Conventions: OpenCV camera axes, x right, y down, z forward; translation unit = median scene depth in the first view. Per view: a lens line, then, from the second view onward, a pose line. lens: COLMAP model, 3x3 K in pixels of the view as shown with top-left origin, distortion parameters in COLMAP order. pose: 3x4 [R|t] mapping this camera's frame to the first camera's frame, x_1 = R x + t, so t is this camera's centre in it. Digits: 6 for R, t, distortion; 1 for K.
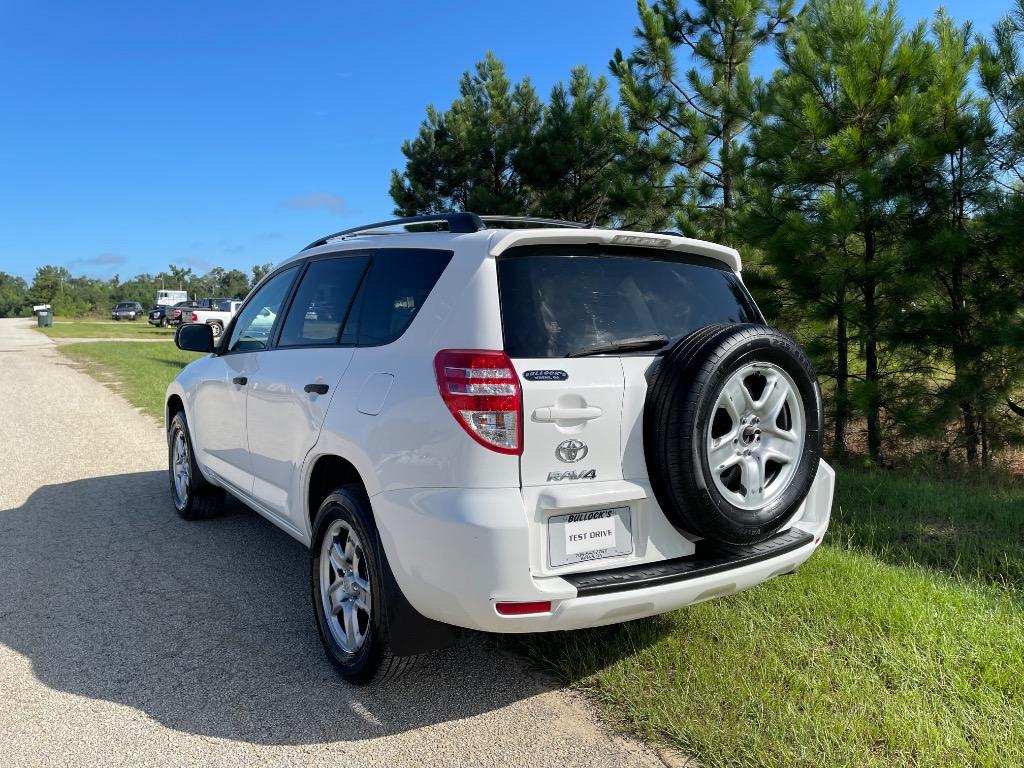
lens RADIAL K [[768.5, 0, 484.1], [0, 768.5, 371.3], [0, 0, 1]] dist [0.078383, -0.001364]
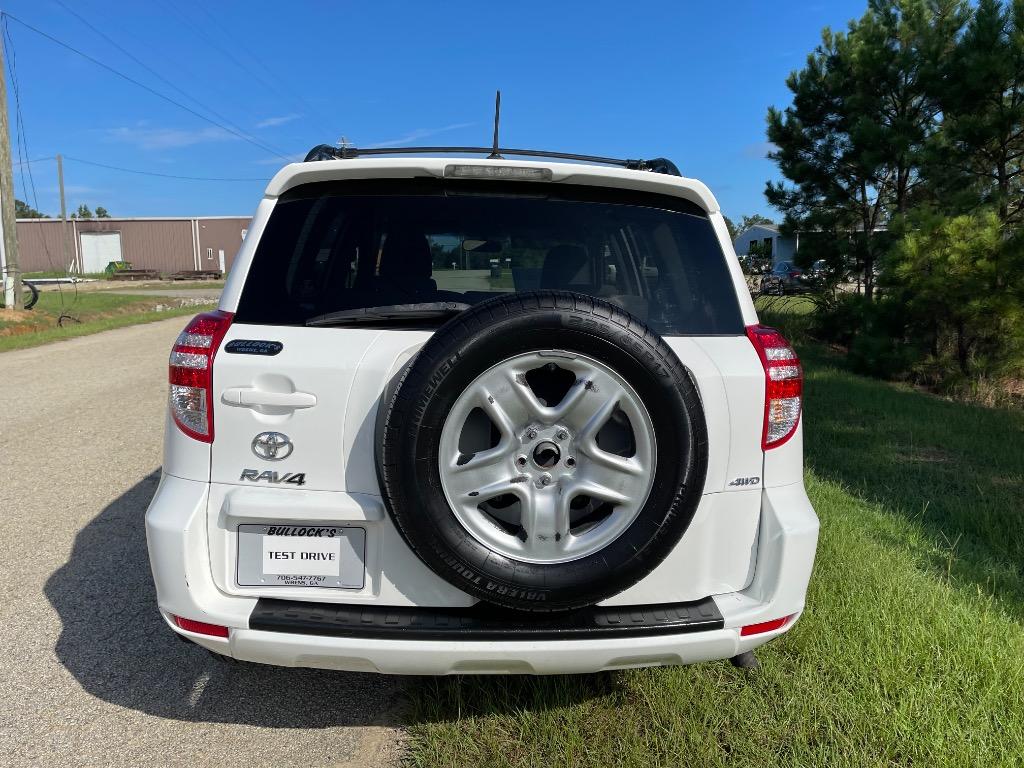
lens RADIAL K [[770.6, 0, 520.7], [0, 770.6, 380.2], [0, 0, 1]] dist [0.095638, -0.122593]
pose [[0.871340, 0.089430, -0.482461, 0.671321], [-0.056268, 0.994976, 0.082809, -0.040179], [0.487443, -0.045008, 0.871994, 0.415938]]
